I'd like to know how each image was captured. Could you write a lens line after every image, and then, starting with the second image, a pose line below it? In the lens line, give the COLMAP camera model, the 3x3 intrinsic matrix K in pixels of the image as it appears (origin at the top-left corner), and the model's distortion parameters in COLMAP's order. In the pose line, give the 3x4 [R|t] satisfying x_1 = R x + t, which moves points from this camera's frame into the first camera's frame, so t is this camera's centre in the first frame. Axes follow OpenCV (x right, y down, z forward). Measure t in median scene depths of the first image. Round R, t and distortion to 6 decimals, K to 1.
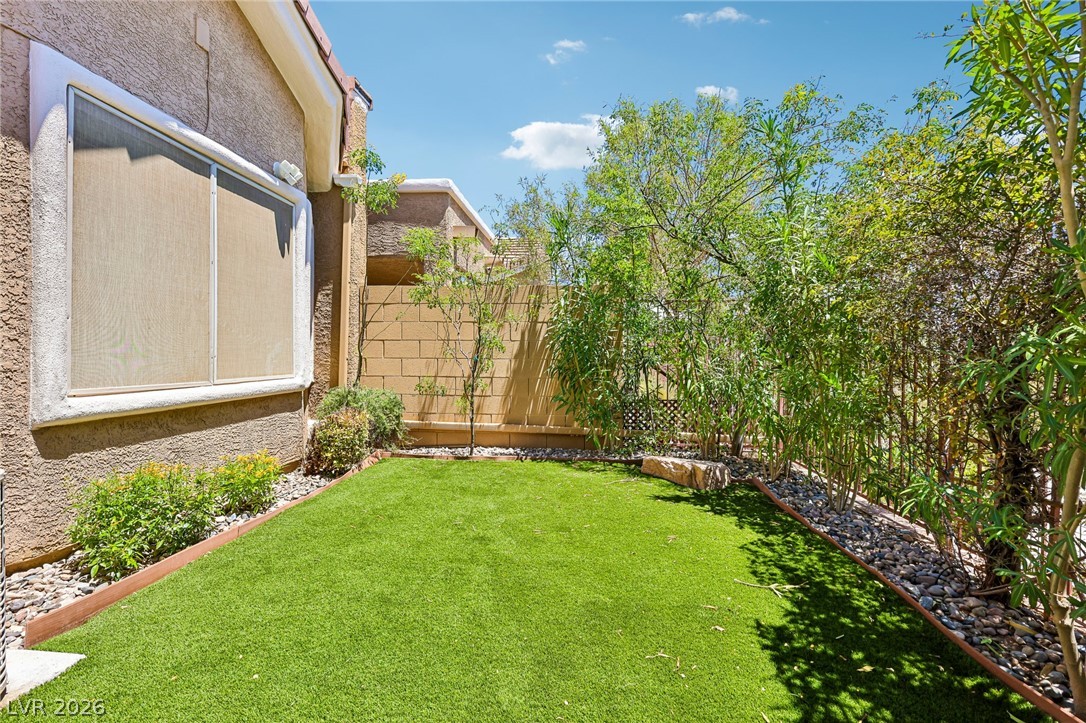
lens RADIAL K [[463.8, 0, 545.9], [0, 463.8, 358.0], [0, 0, 1]] dist [0.002610, -0.000052]
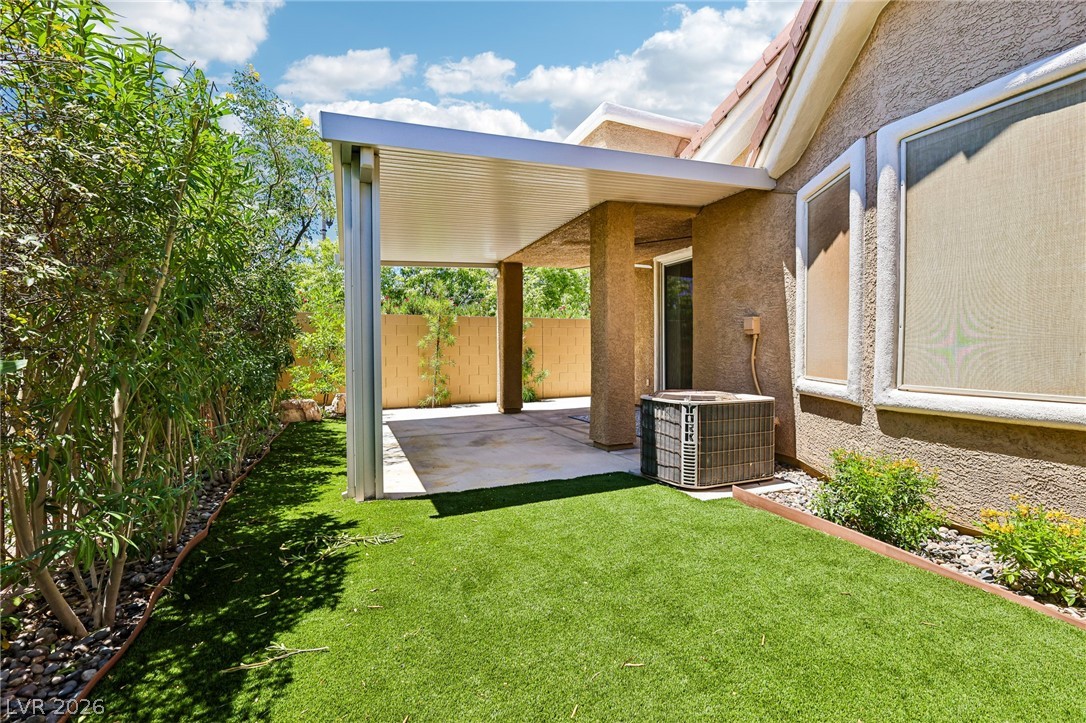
lens RADIAL K [[463.8, 0, 547.8], [0, 463.8, 355.6], [0, 0, 1]] dist [0.002610, -0.000052]
pose [[-0.881521, 0.002481, -0.472137, 0.426388], [-0.006383, 0.999832, 0.017171, -0.026053], [0.472101, 0.018150, -0.881358, 1.759373]]
